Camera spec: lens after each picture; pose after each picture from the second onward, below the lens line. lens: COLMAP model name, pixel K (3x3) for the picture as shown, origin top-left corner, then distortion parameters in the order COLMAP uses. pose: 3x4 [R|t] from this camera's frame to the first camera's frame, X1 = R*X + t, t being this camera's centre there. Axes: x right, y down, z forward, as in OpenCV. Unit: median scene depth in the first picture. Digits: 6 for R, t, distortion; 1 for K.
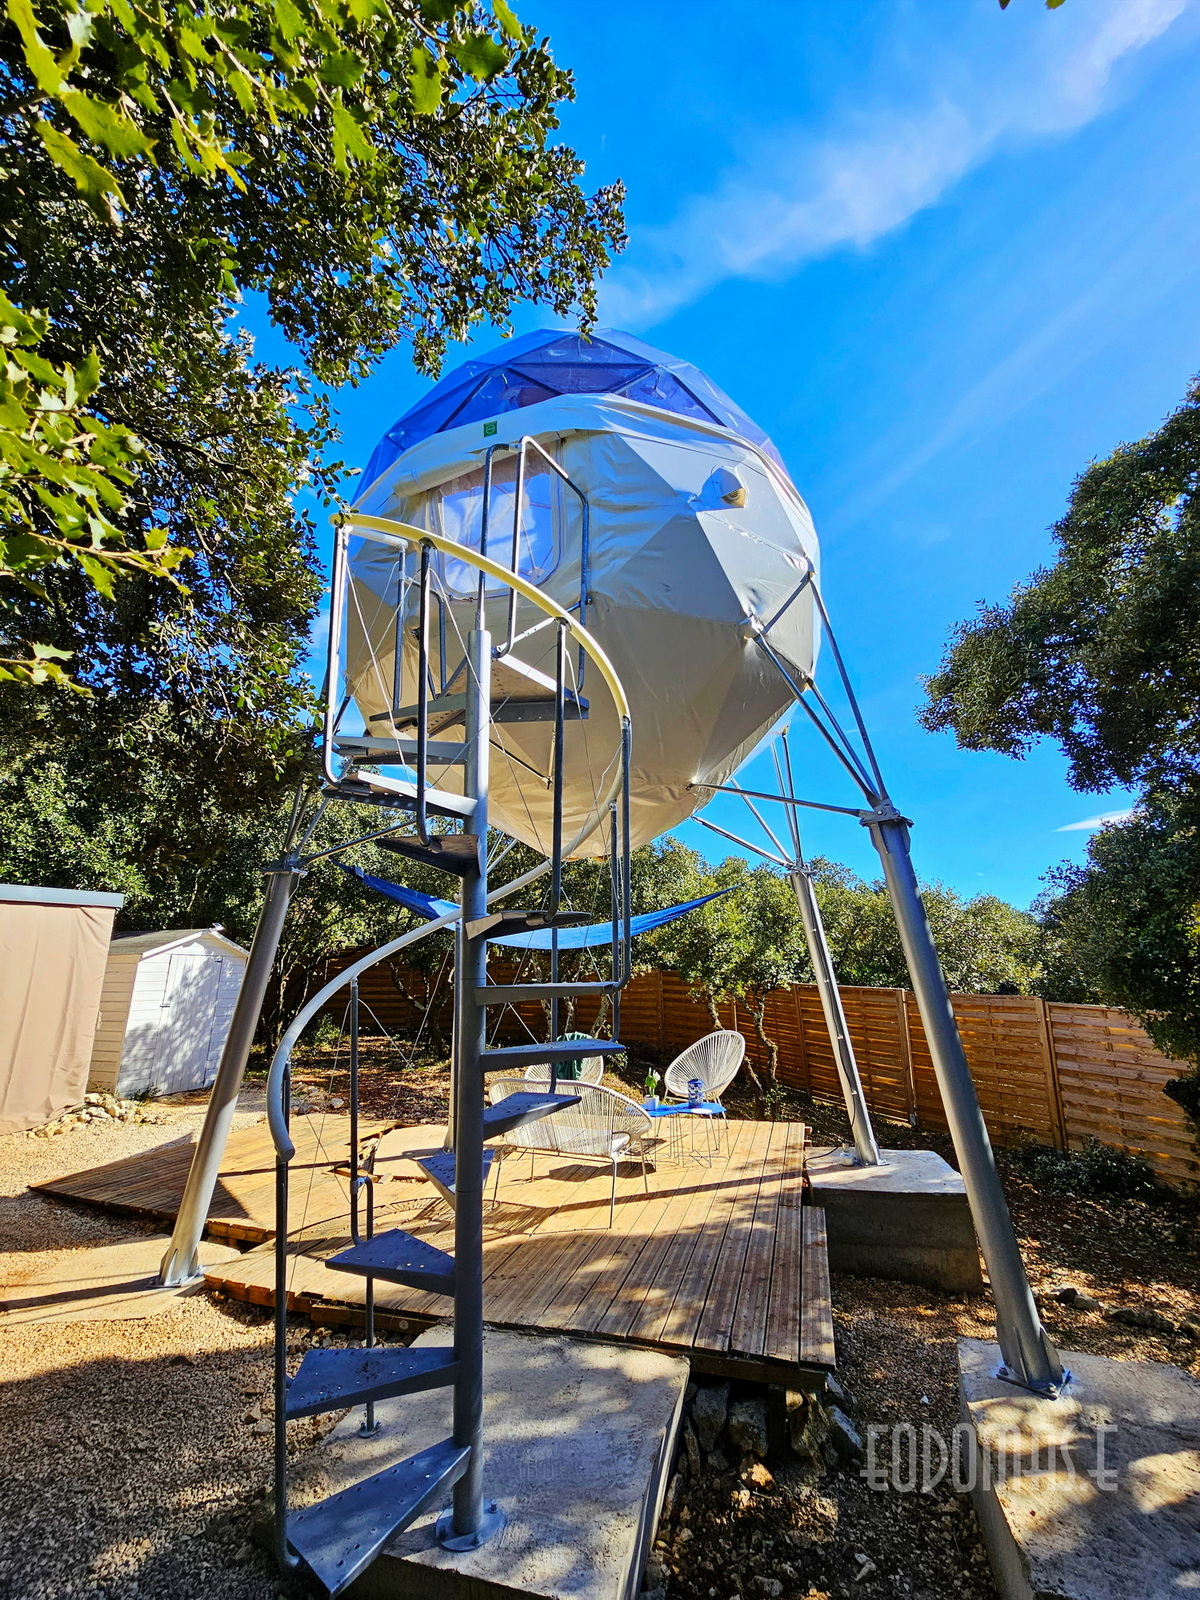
lens RADIAL K [[648.2, 0, 603.4], [0, 648.2, 797.0], [0, 0, 1]] dist [0.002106, 0.000898]
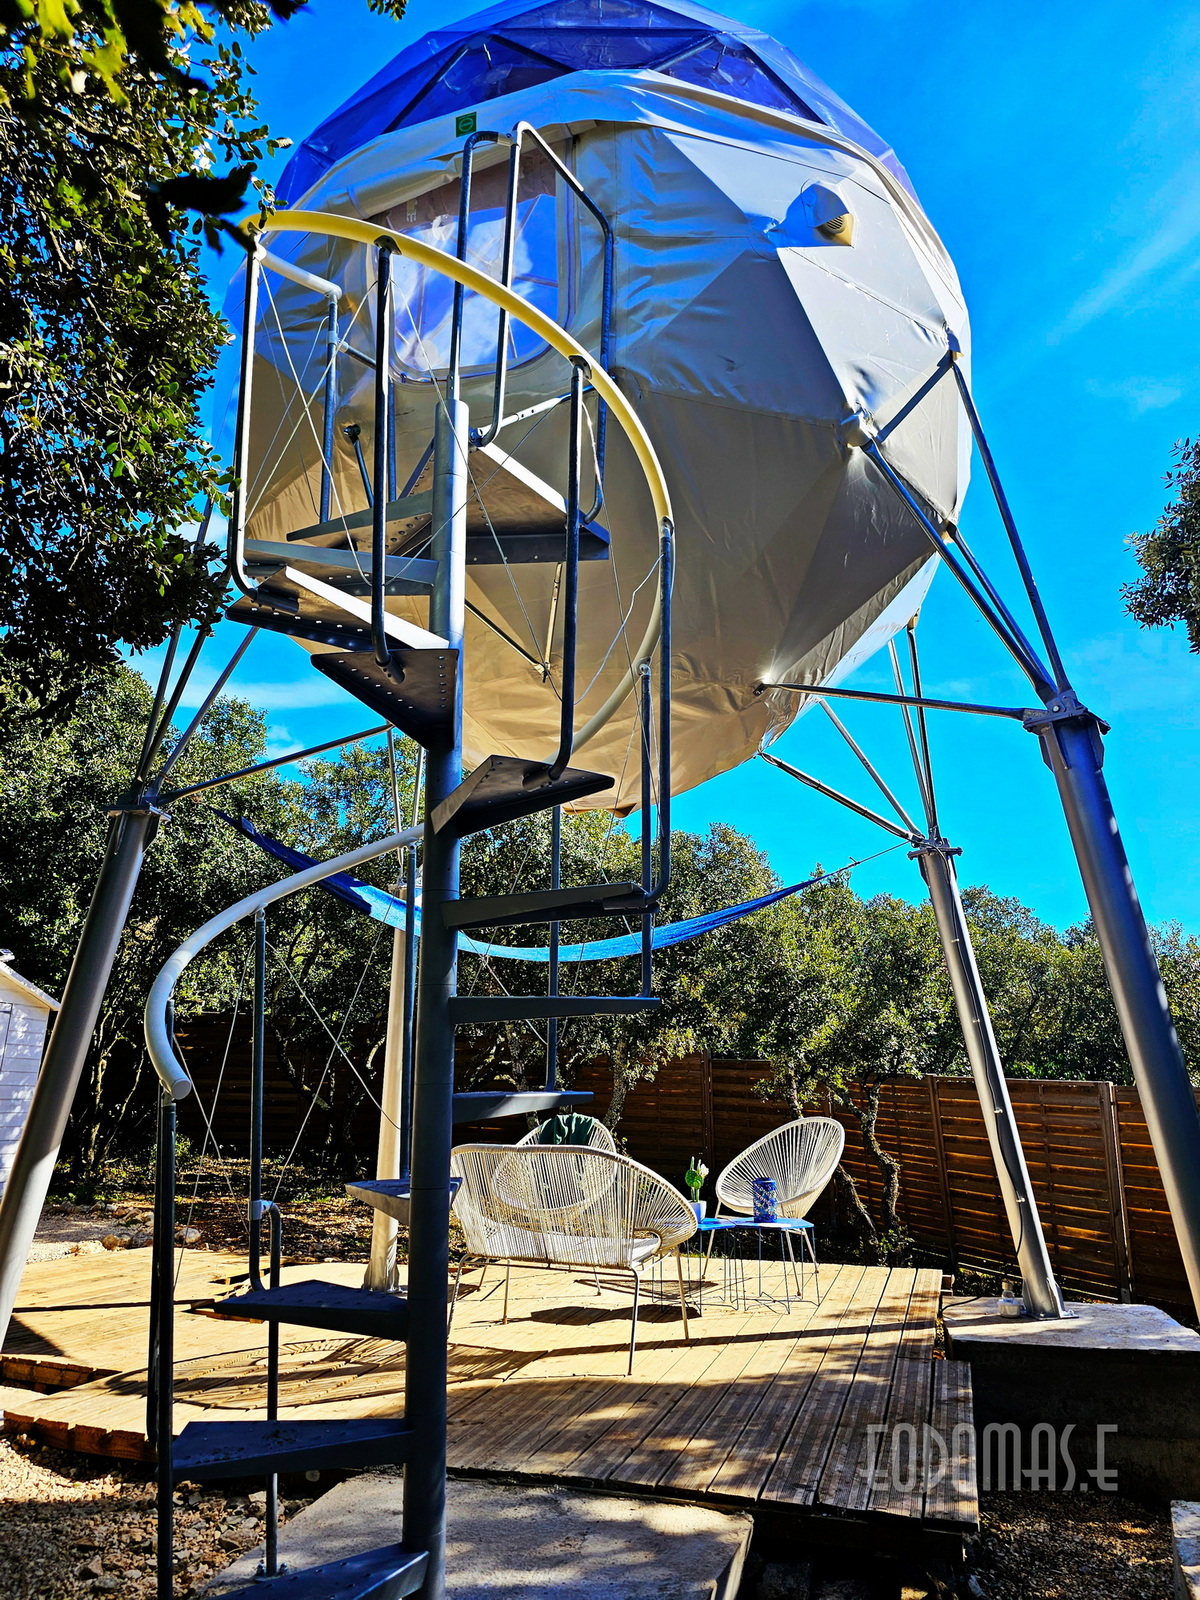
lens RADIAL K [[1072.6, 0, 587.7], [0, 1072.6, 798.5], [0, 0, 1]] dist [0.048119, -0.029570]
pose [[0.999533, 0.013987, -0.027185, -0.009688], [-0.014534, 0.999694, -0.020019, 0.127377], [0.026897, 0.020405, 0.999430, -0.082504]]
